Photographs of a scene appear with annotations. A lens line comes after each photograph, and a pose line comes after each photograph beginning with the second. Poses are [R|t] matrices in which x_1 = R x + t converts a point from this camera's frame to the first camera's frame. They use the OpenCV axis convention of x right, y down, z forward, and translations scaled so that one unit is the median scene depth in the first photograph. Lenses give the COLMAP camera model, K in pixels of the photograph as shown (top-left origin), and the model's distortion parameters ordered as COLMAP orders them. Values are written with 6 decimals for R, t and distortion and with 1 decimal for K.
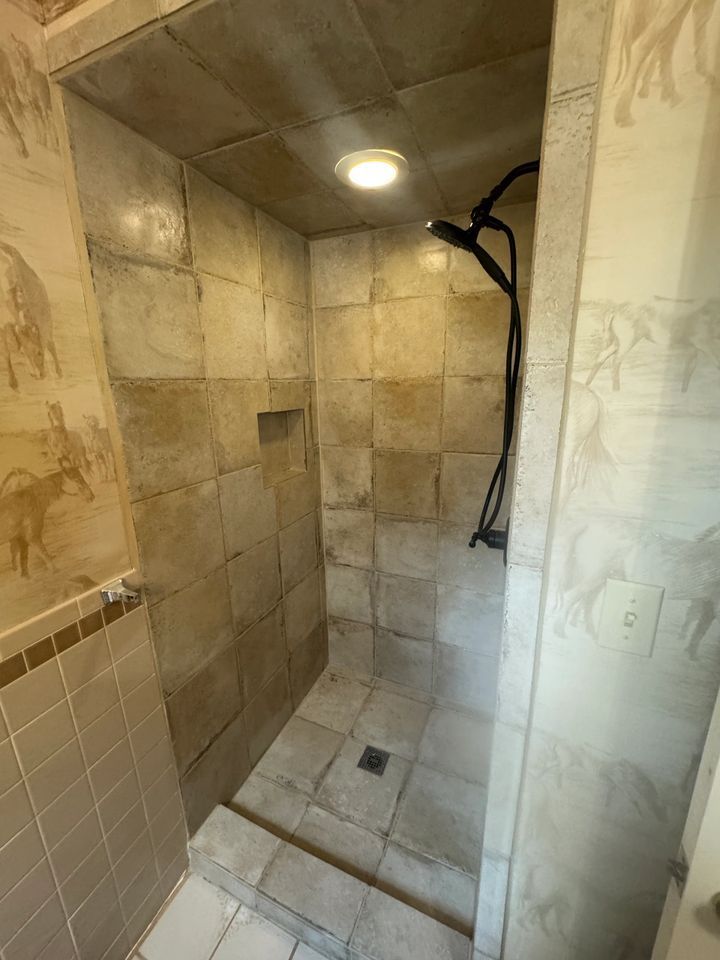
lens RADIAL K [[381.7, 0, 360.7], [0, 381.7, 479.5], [0, 0, 1]] dist [-0.002336, -0.000173]
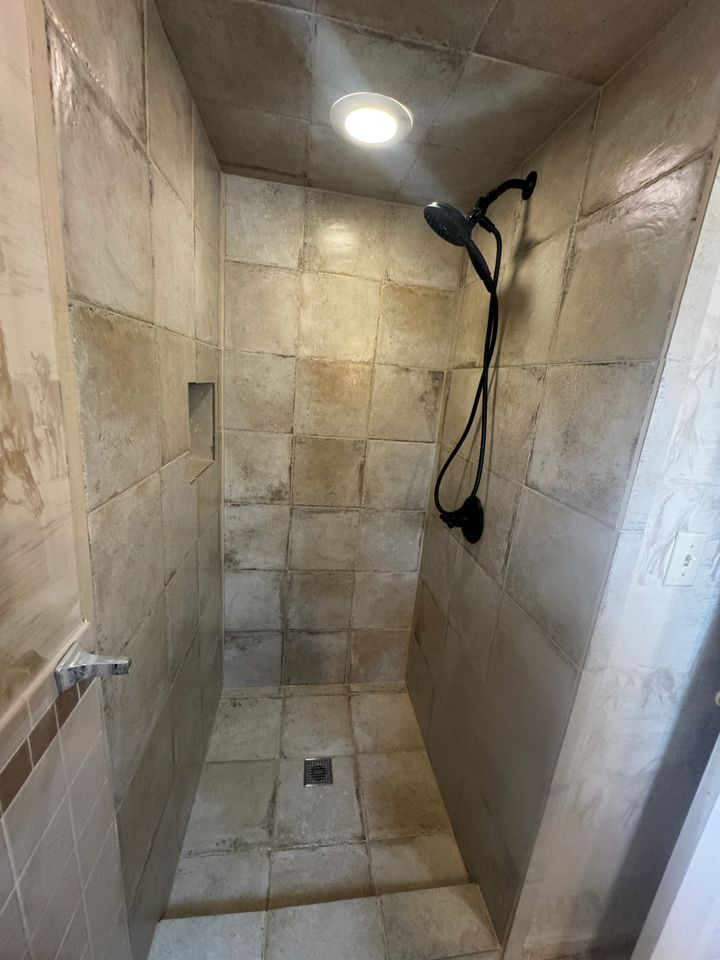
lens RADIAL K [[381.7, 0, 360.6], [0, 381.7, 479.4], [0, 0, 1]] dist [-0.002336, -0.000173]
pose [[0.849011, -0.040105, 0.526851, -0.351123], [0.029295, 0.999154, 0.028850, 0.003503], [-0.527562, -0.009059, 0.849468, 0.171278]]
